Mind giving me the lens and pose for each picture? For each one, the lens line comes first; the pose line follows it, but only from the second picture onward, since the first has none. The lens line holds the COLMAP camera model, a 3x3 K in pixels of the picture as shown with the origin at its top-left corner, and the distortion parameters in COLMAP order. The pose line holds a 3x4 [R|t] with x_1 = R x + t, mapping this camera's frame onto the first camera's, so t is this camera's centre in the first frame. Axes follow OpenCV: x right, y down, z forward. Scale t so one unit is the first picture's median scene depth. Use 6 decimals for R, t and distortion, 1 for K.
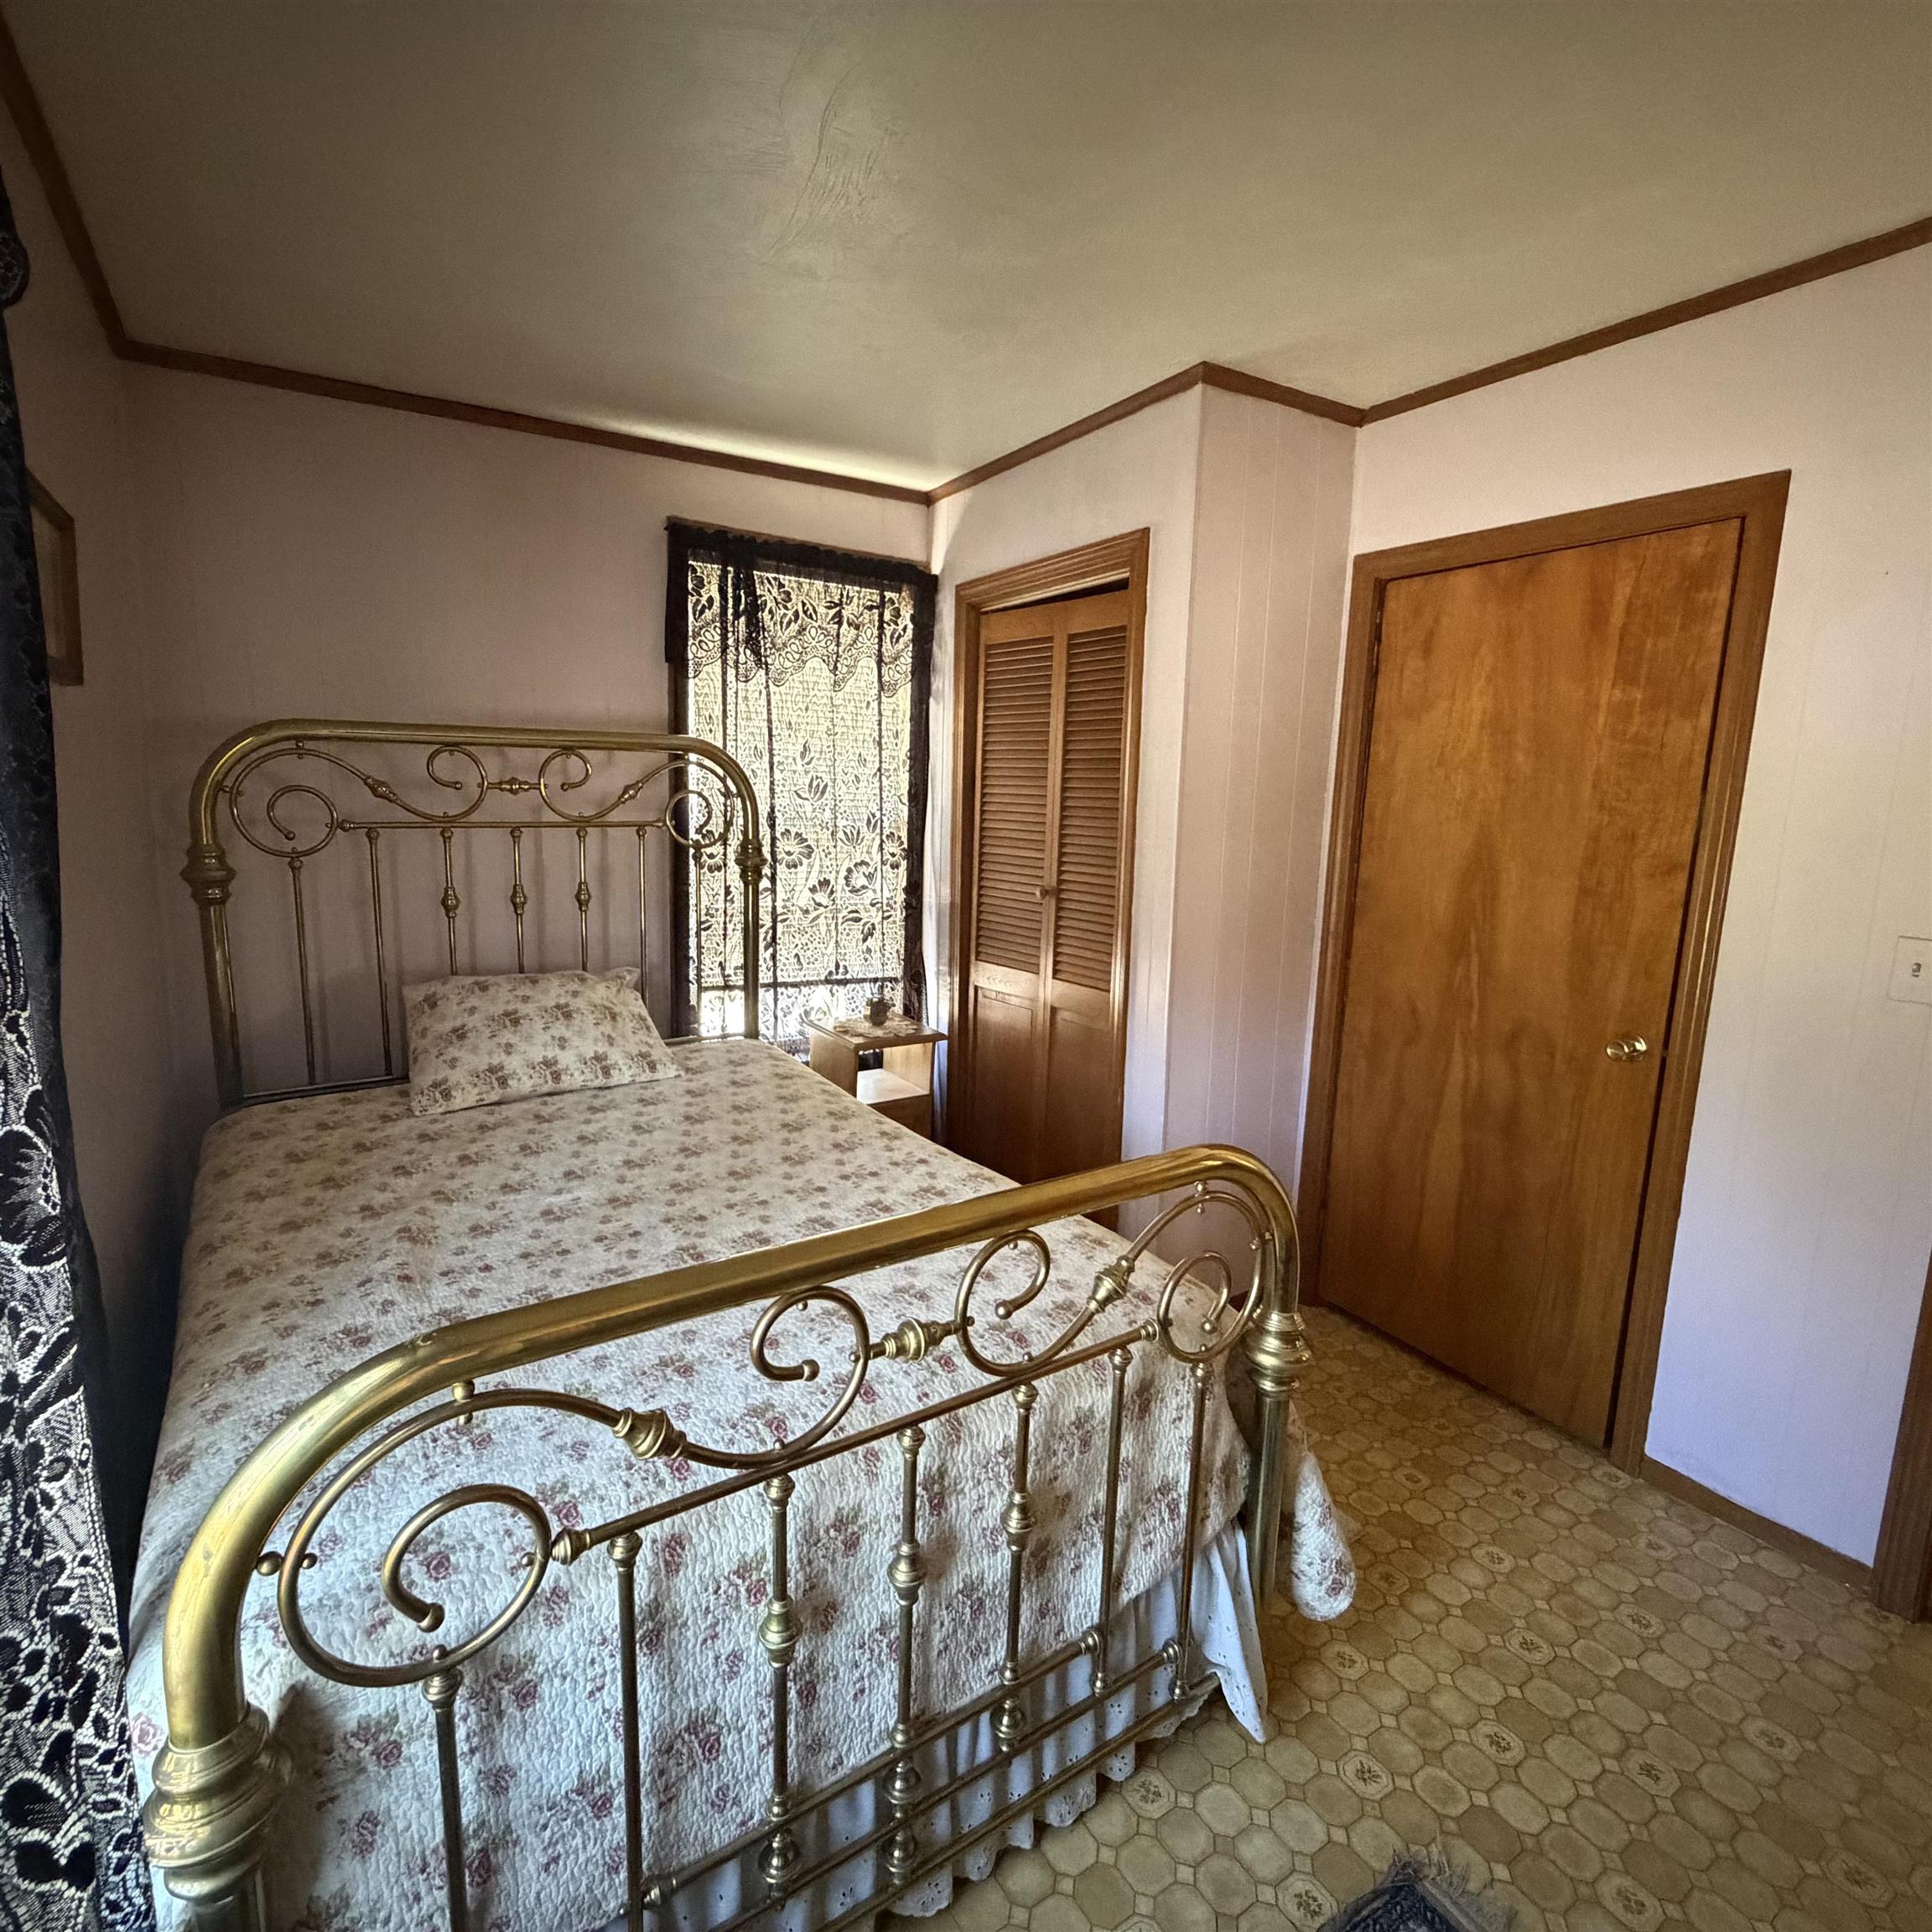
lens RADIAL K [[1026.2, 0, 962.6], [0, 1026.2, 958.8], [0, 0, 1]] dist [0.001741, -0.001609]
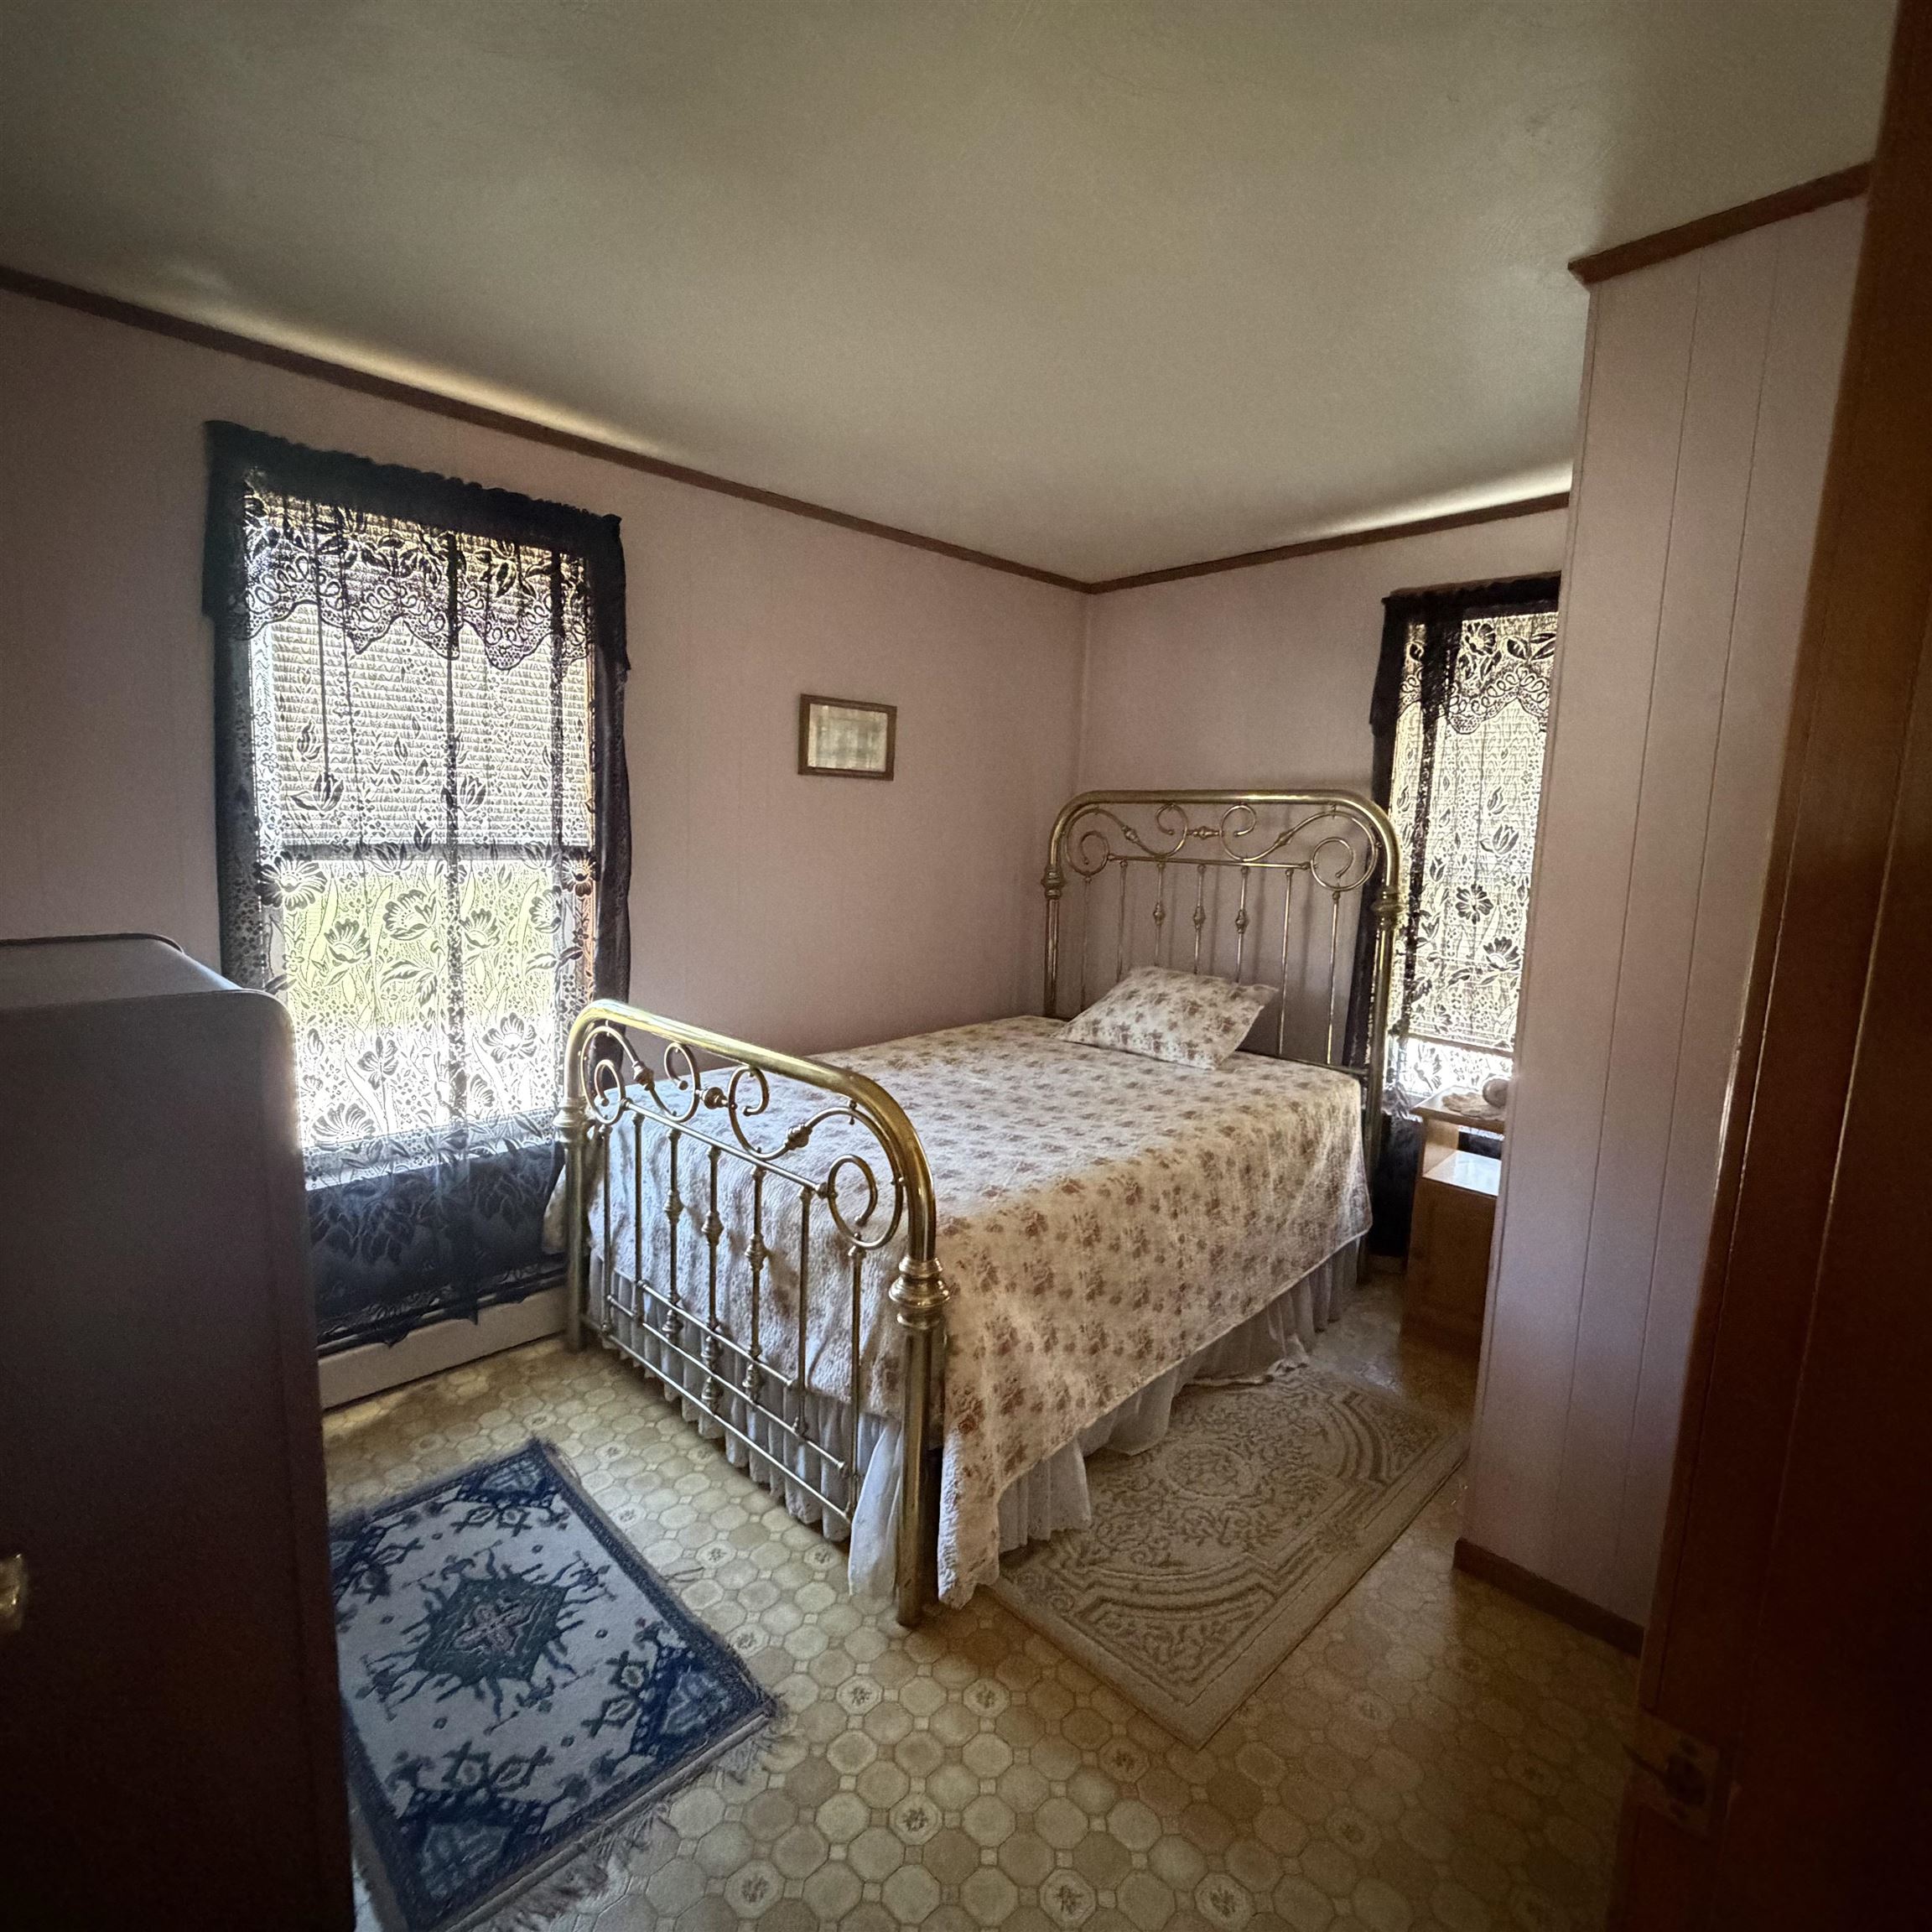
lens RADIAL K [[1026.2, 0, 963.4], [0, 1026.2, 964.5], [0, 0, 1]] dist [0.001741, -0.001609]
pose [[0.206013, 0.119478, -0.971228, 0.807959], [-0.185943, 0.979215, 0.081019, -0.049529], [0.960721, 0.163902, 0.223947, 0.423001]]
